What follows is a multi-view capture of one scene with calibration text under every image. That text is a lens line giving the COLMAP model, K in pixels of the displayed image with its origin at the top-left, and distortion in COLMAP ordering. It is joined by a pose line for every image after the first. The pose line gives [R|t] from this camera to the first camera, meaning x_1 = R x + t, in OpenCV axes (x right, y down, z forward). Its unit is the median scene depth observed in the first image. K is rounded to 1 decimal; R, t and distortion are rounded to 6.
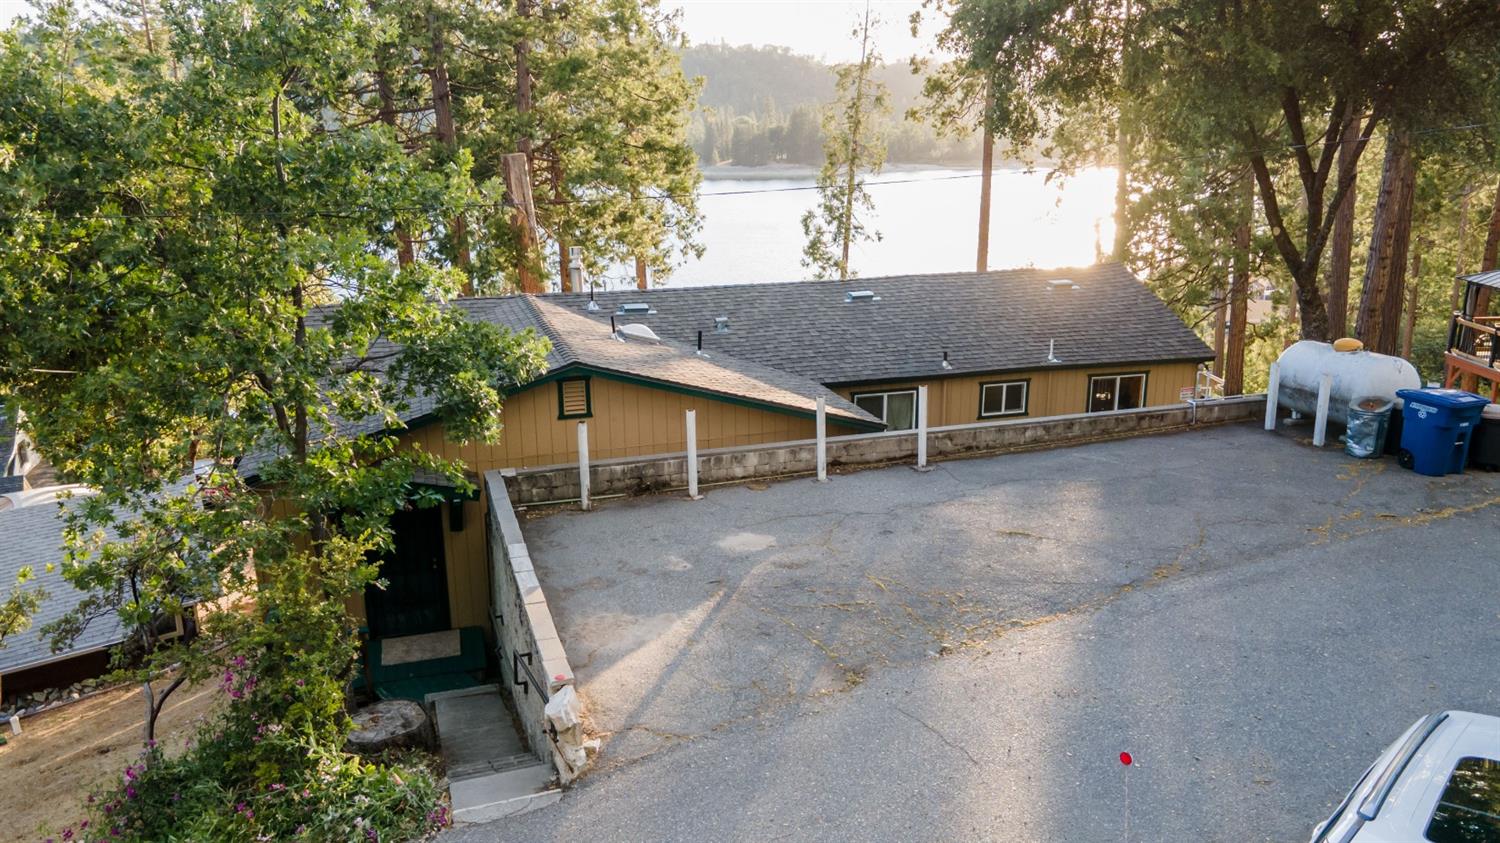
lens RADIAL K [[1098.8, 0, 750.0], [0, 1098.8, 421.5], [0, 0, 1]] dist [0.030648, 0.033413]
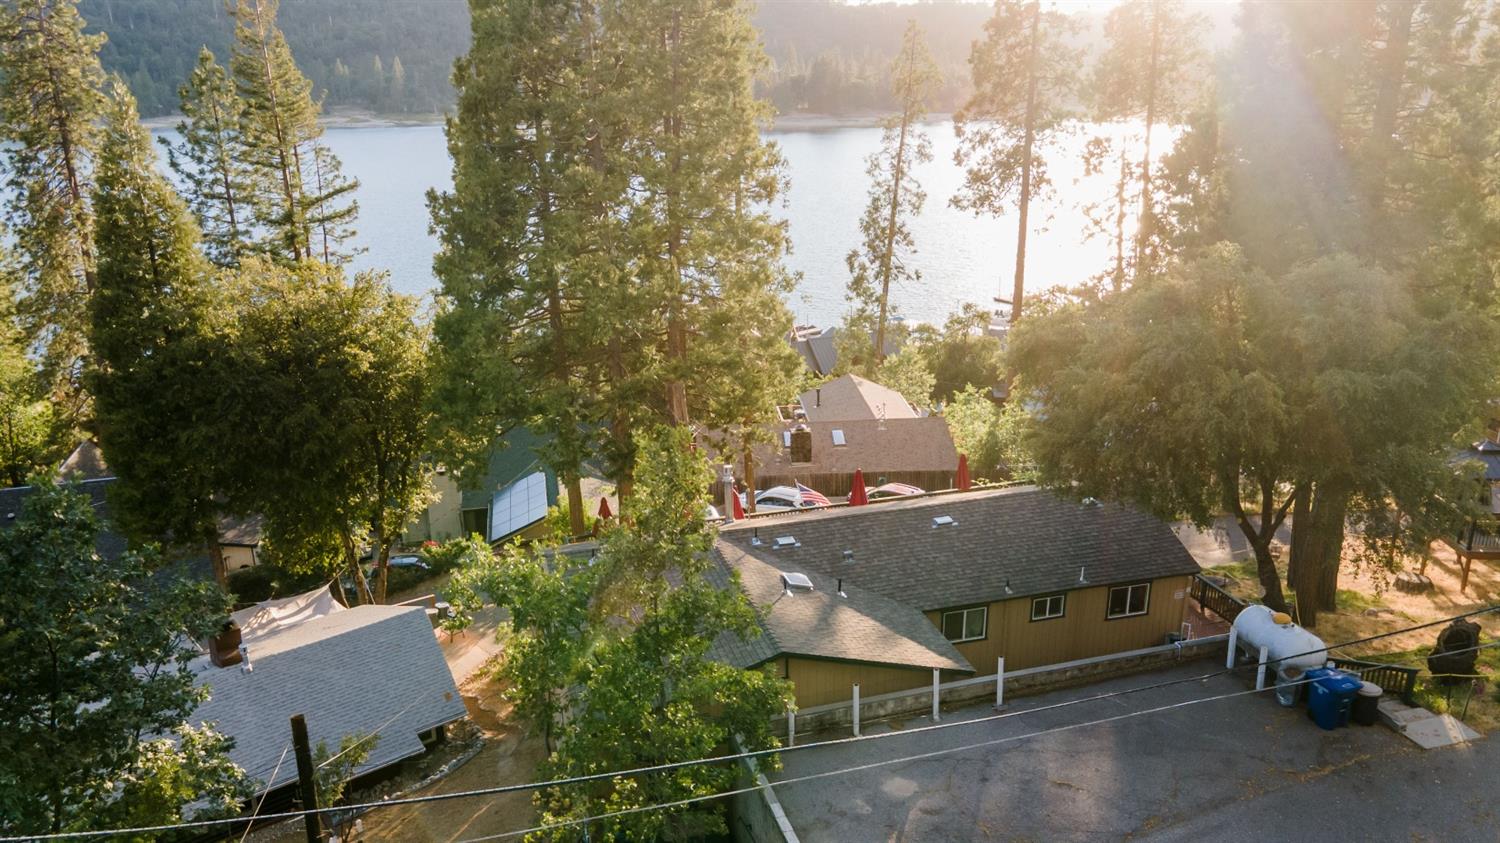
lens RADIAL K [[1107.6, 0, 750.0], [0, 1107.6, 421.5], [0, 0, 1]] dist [-0.001175, 0.102058]
pose [[0.999903, 0.001548, -0.013853, -0.171478], [-0.000756, 0.998374, 0.056996, -0.443037], [0.013919, -0.056980, 0.998278, -0.531333]]
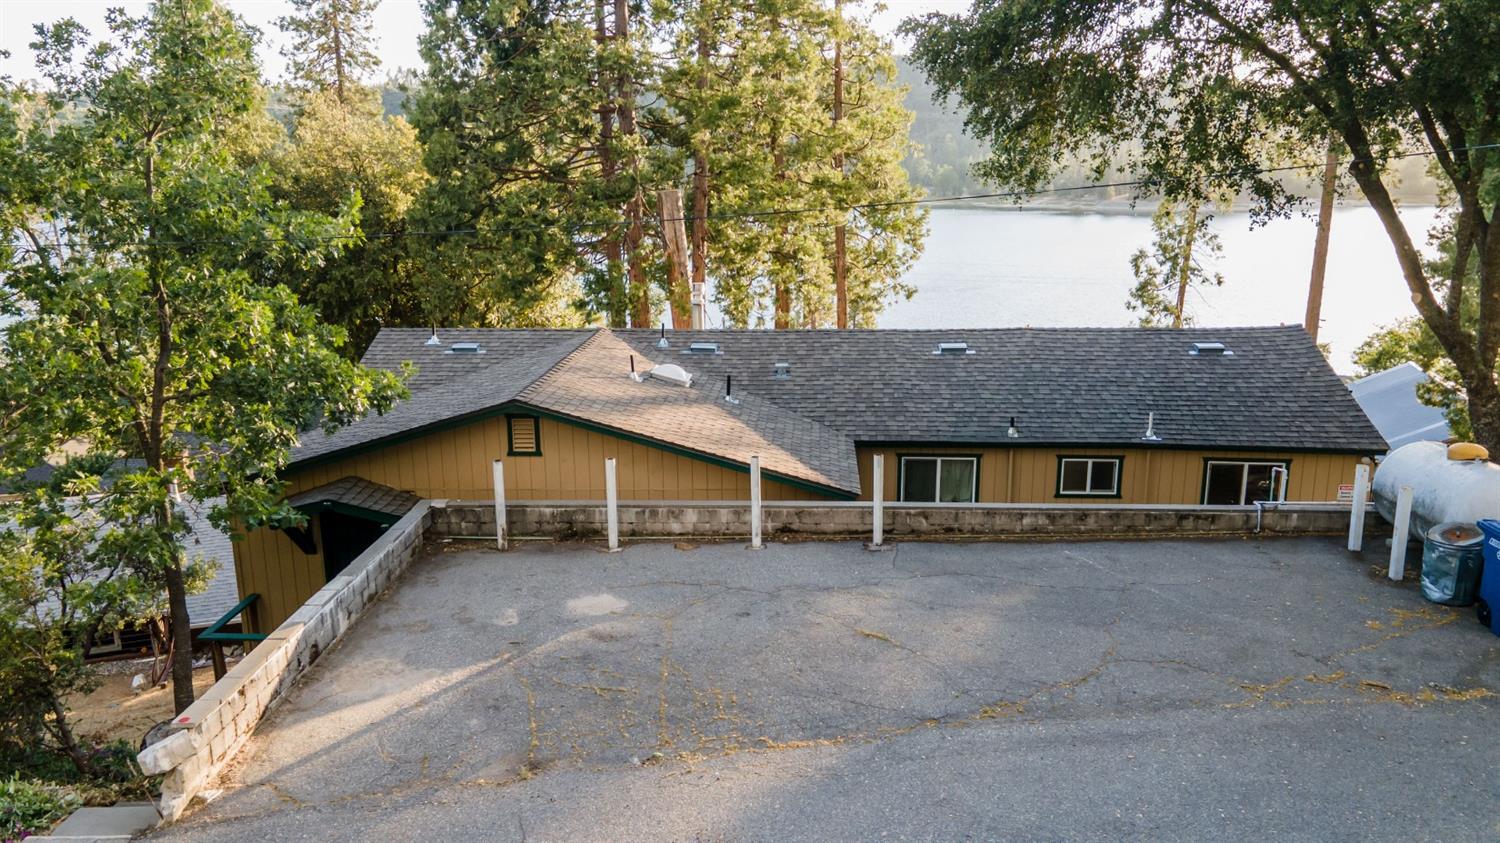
lens RADIAL K [[1098.8, 0, 750.0], [0, 1098.8, 421.5], [0, 0, 1]] dist [0.030648, 0.033413]
pose [[0.939258, 0.080015, -0.333754, 0.348385], [-0.089366, 0.995917, -0.012733, -0.037841], [0.331373, 0.041786, 0.942574, 0.122894]]
